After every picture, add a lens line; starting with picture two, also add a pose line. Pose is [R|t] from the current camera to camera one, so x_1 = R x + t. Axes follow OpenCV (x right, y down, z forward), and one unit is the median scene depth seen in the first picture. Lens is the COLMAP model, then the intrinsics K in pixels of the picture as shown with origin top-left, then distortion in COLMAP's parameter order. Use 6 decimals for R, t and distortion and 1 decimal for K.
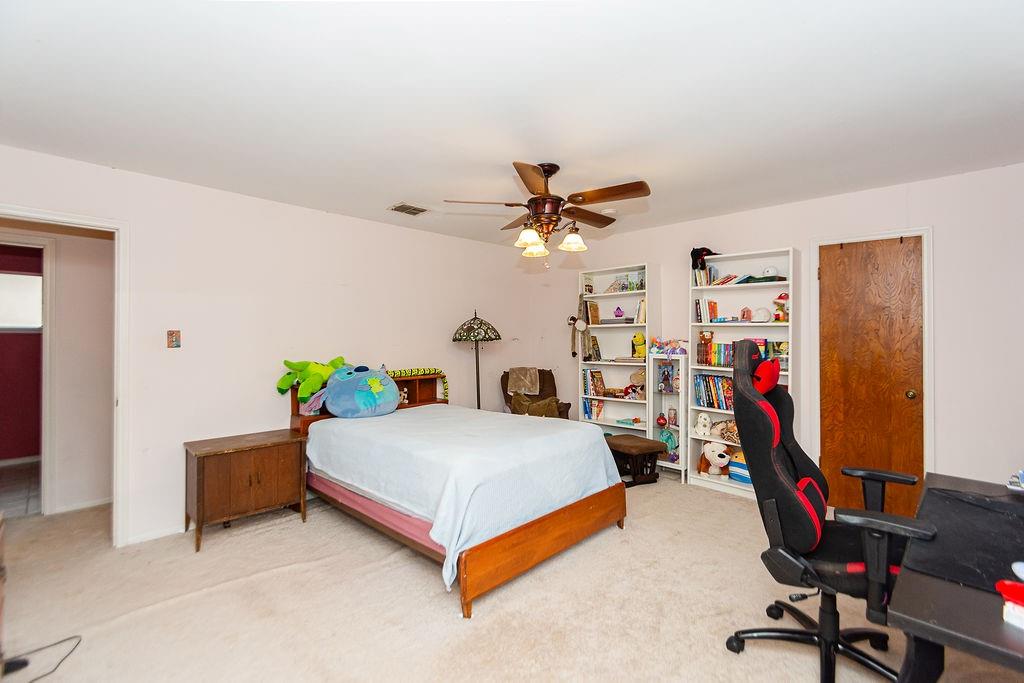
lens RADIAL K [[459.8, 0, 516.1], [0, 459.8, 343.4], [0, 0, 1]] dist [0.002867, -0.000196]
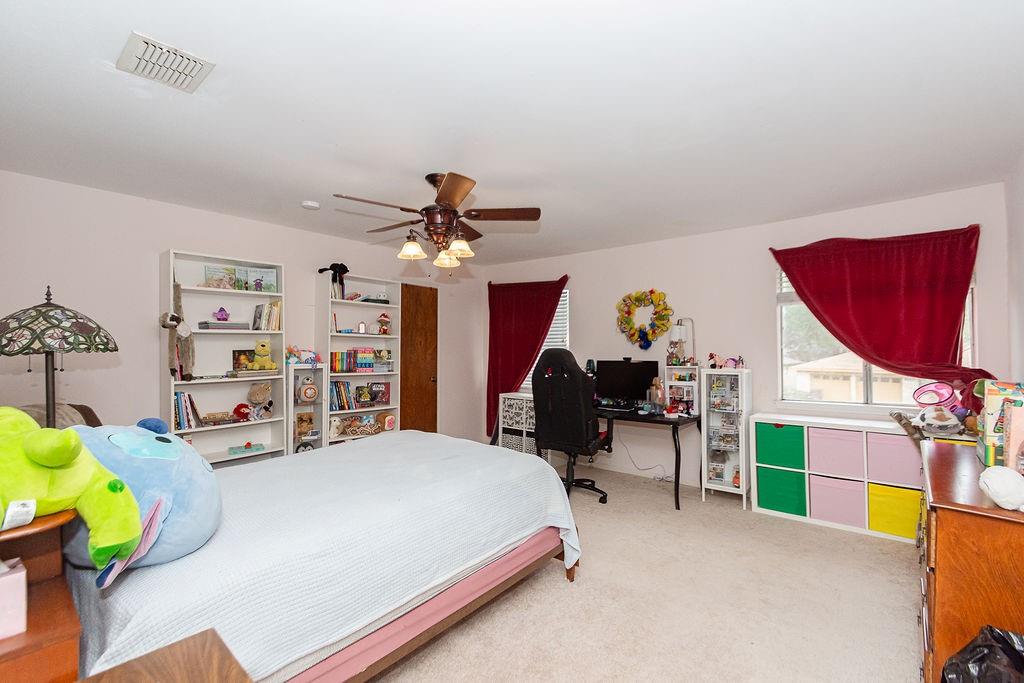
lens RADIAL K [[459.8, 0, 516.1], [0, 459.8, 343.4], [0, 0, 1]] dist [0.002867, -0.000196]
pose [[-0.087620, 0.004695, 0.996143, -0.708634], [0.010712, 0.999936, -0.003770, -0.012036], [-0.996096, 0.010341, -0.087665, 0.675872]]
